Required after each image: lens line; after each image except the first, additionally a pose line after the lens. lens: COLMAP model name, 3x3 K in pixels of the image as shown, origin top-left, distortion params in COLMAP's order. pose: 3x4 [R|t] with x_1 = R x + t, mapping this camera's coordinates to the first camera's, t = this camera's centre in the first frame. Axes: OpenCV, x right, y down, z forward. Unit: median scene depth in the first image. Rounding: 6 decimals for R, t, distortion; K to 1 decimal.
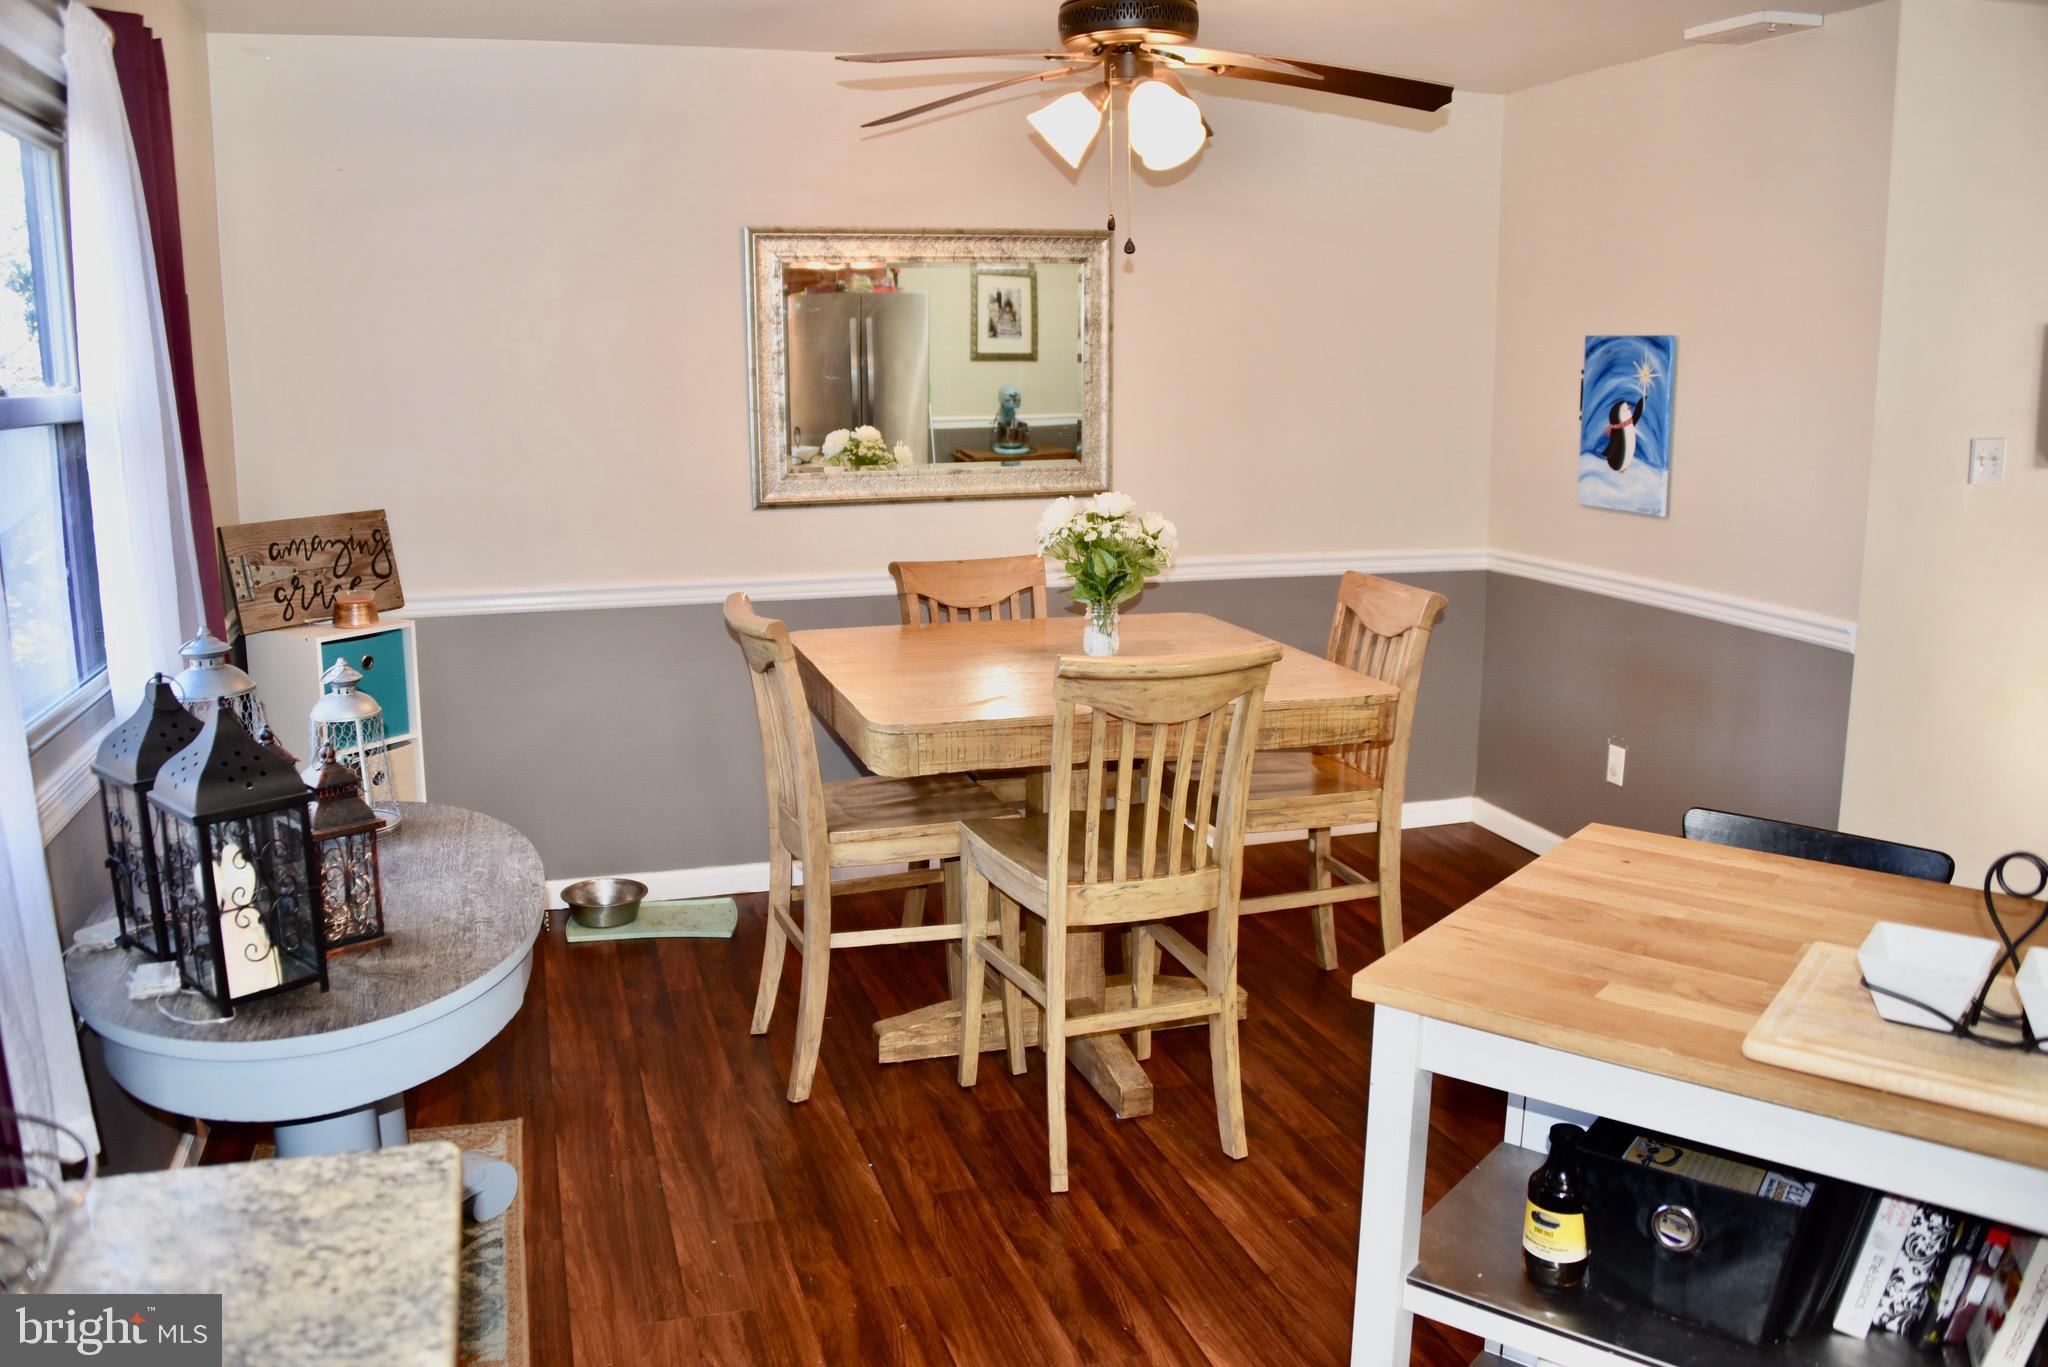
lens RADIAL K [[1633.1, 0, 1021.0], [0, 1633.1, 678.5], [0, 0, 1]] dist [-0.133096, 0.049681]
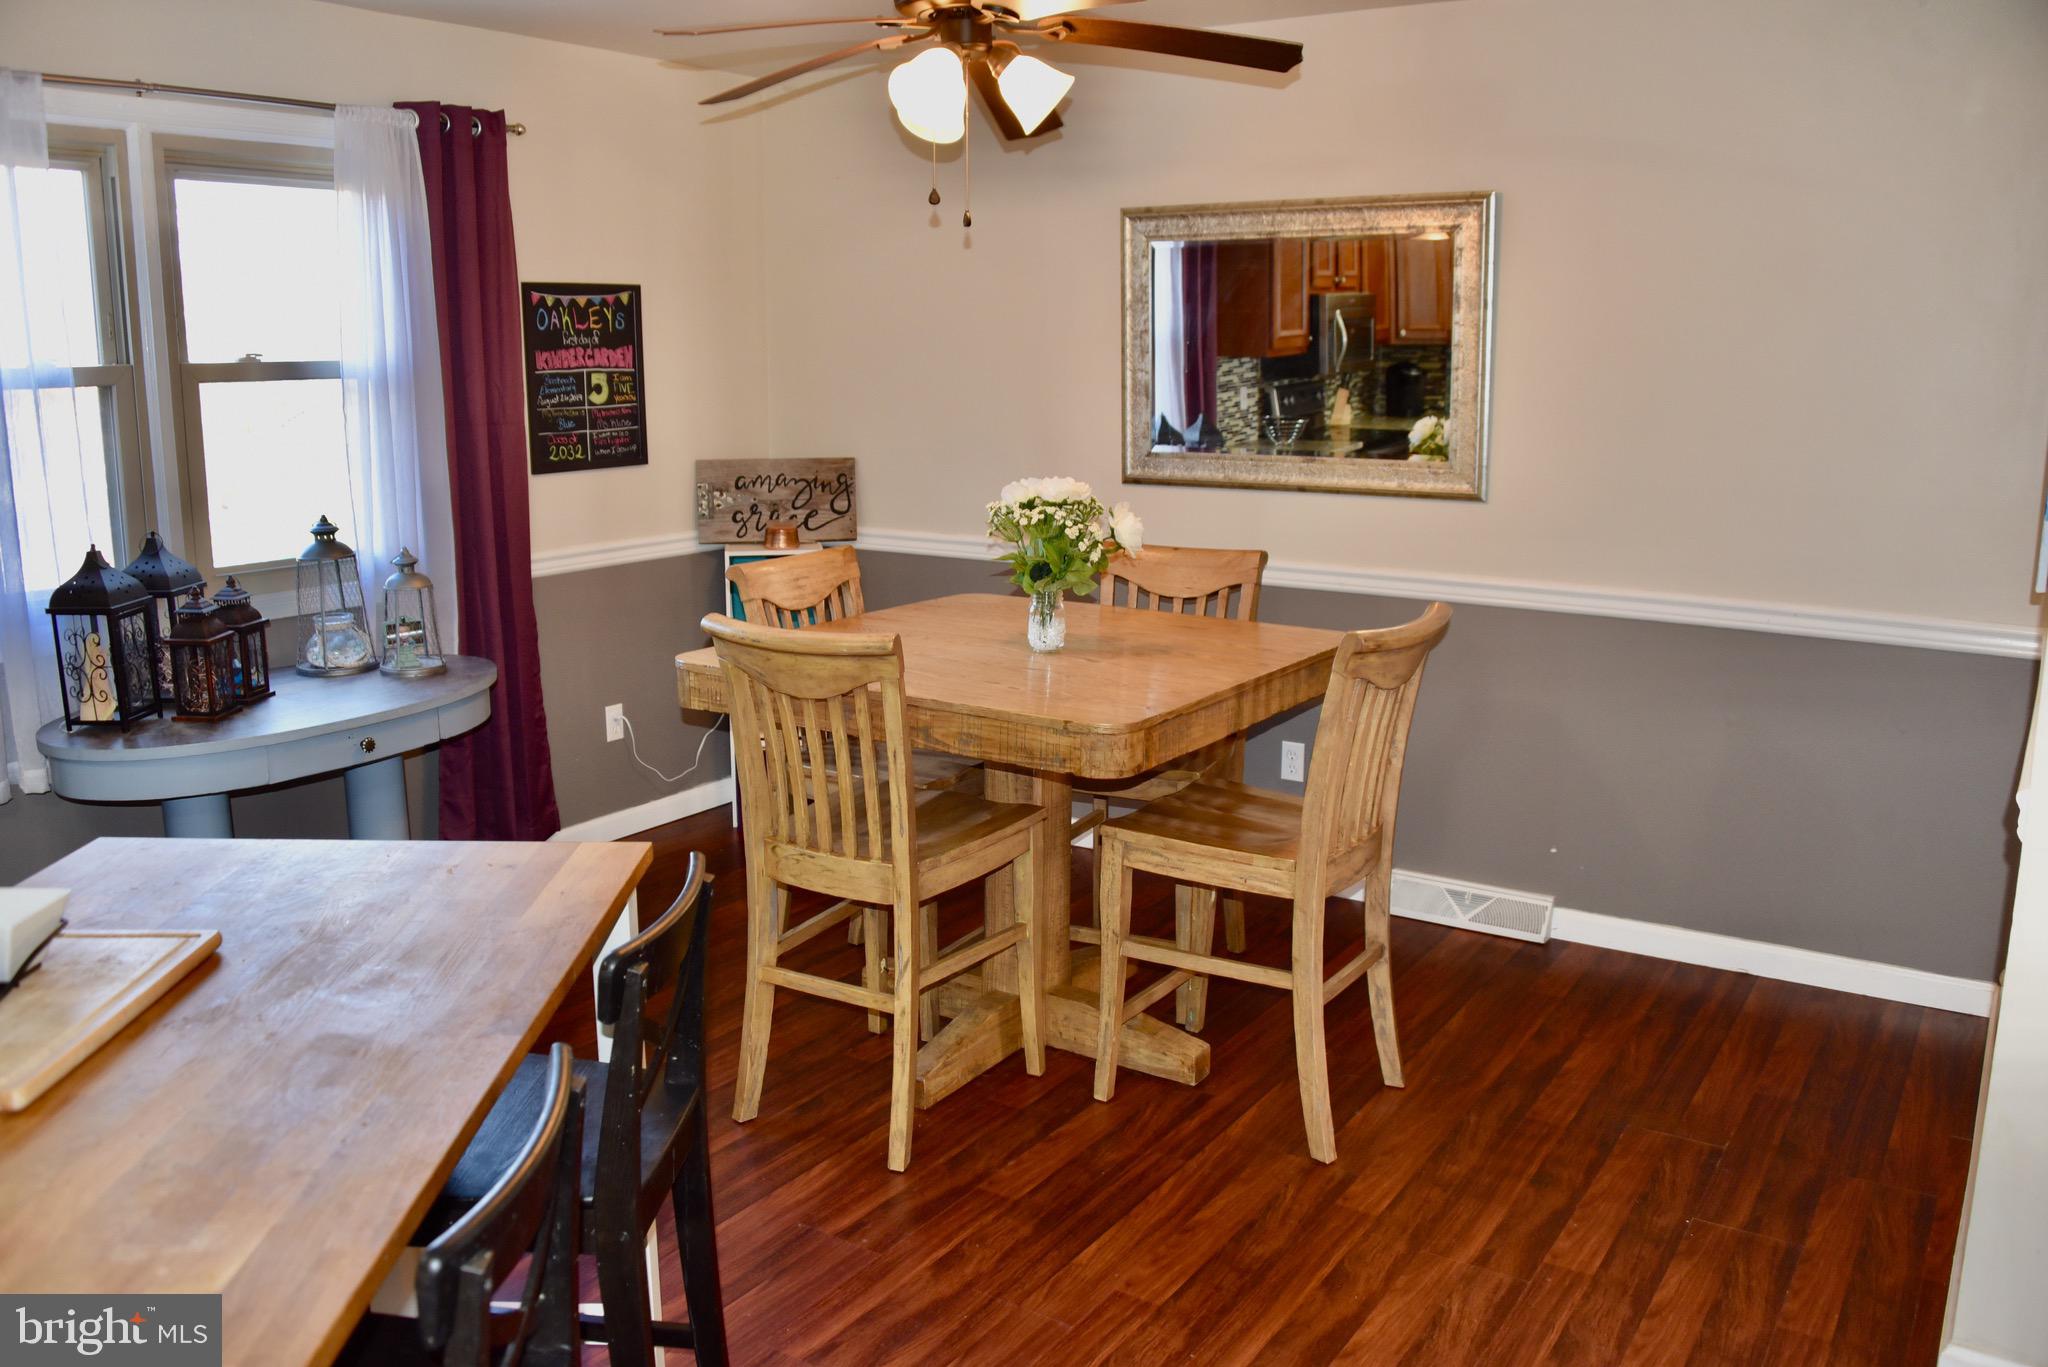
lens RADIAL K [[1633.1, 0, 1024.4], [0, 1633.1, 690.3], [0, 0, 1]] dist [-0.133096, 0.049681]
pose [[0.635138, 0.163404, -0.754916, 0.653876], [-0.153077, 0.984609, 0.084334, -0.057689], [0.757078, 0.061997, 0.650376, 0.318081]]
